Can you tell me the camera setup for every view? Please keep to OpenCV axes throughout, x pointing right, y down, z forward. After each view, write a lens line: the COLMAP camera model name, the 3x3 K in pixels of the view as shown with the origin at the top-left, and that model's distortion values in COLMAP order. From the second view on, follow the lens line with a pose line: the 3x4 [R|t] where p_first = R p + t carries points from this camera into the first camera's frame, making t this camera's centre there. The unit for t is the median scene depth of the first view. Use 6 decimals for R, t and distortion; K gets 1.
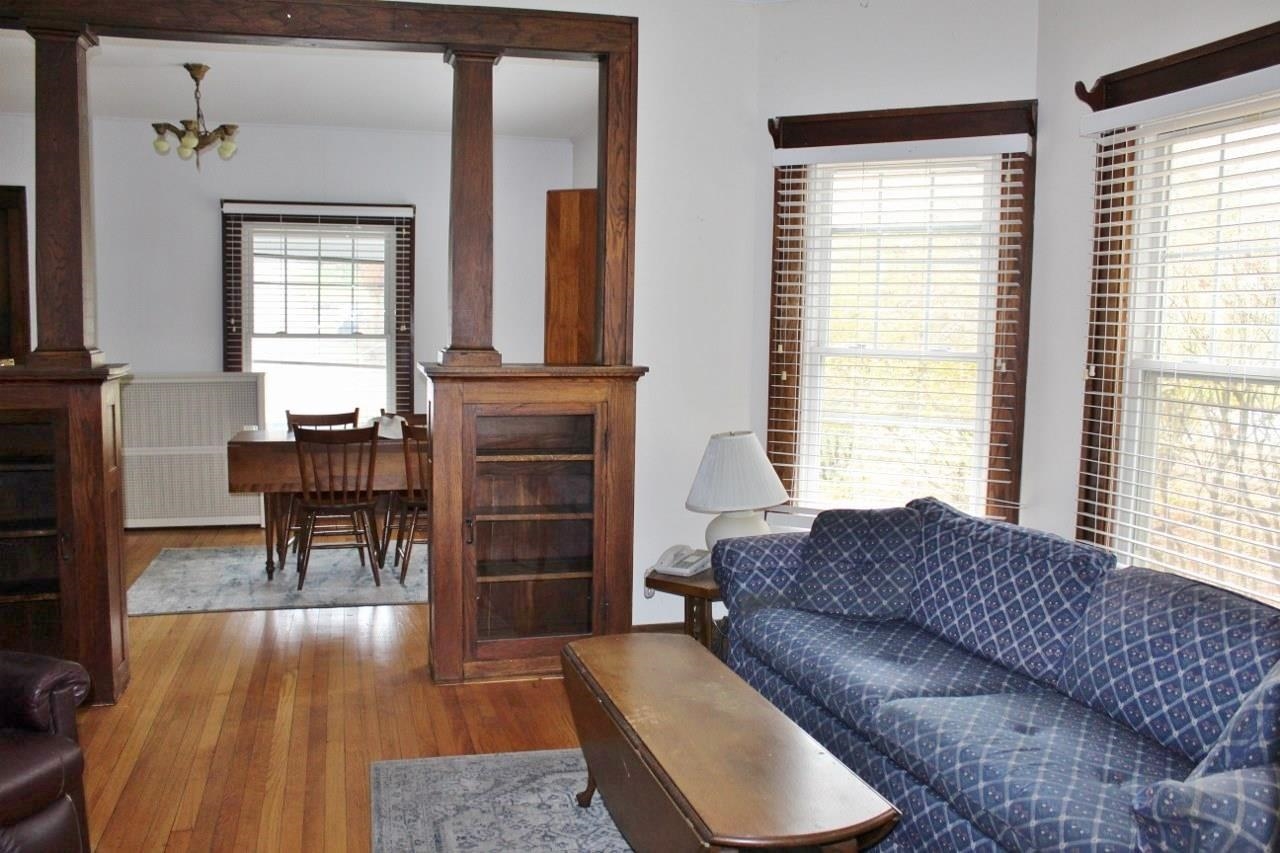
lens RADIAL K [[1068.2, 0, 640.0], [0, 1068.2, 426.5], [0, 0, 1]] dist [-0.171540, 0.169349]
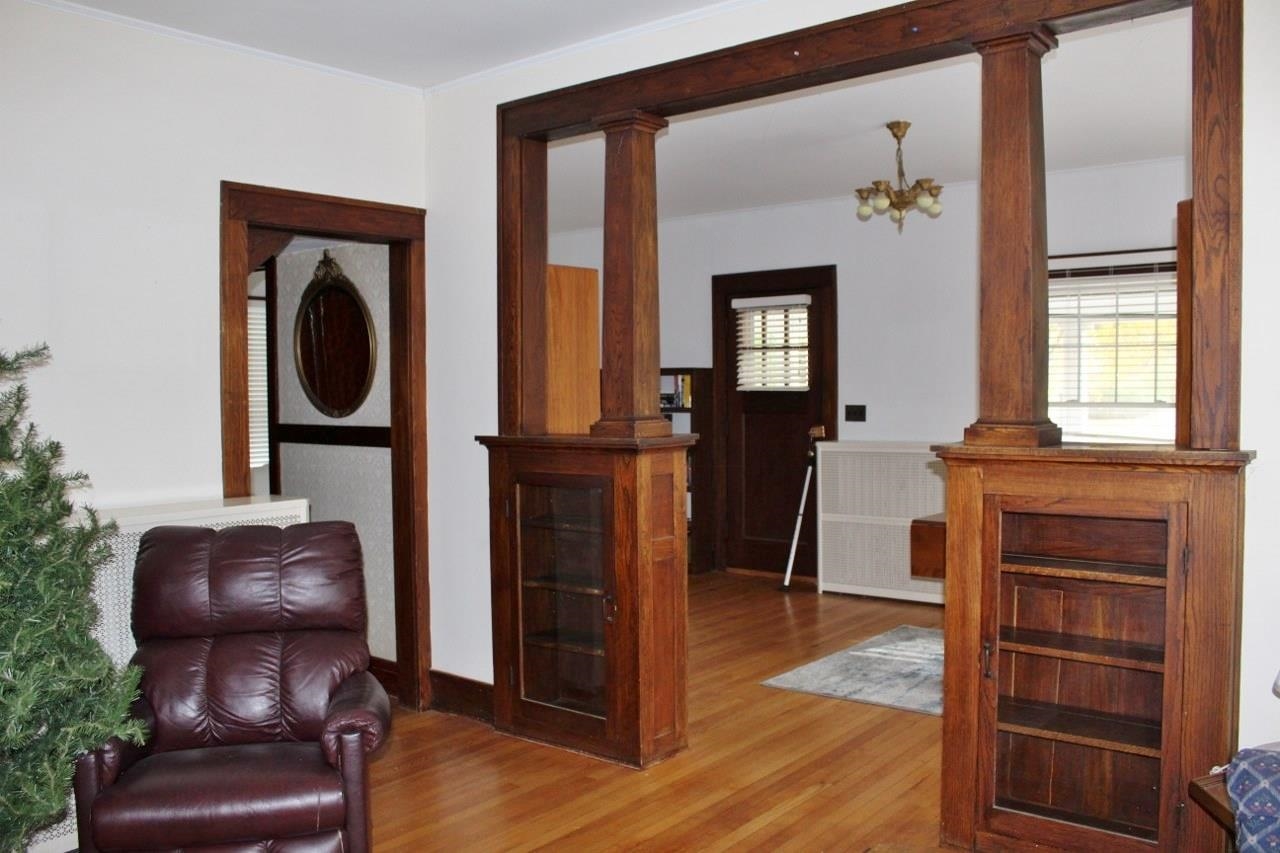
lens RADIAL K [[1068.2, 0, 640.0], [0, 1068.2, 426.5], [0, 0, 1]] dist [-0.171540, 0.169349]
pose [[0.584591, 0.007058, -0.811298, 0.291140], [-0.059675, 0.997628, -0.034321, -0.027967], [0.809131, 0.068478, 0.583625, 0.335946]]
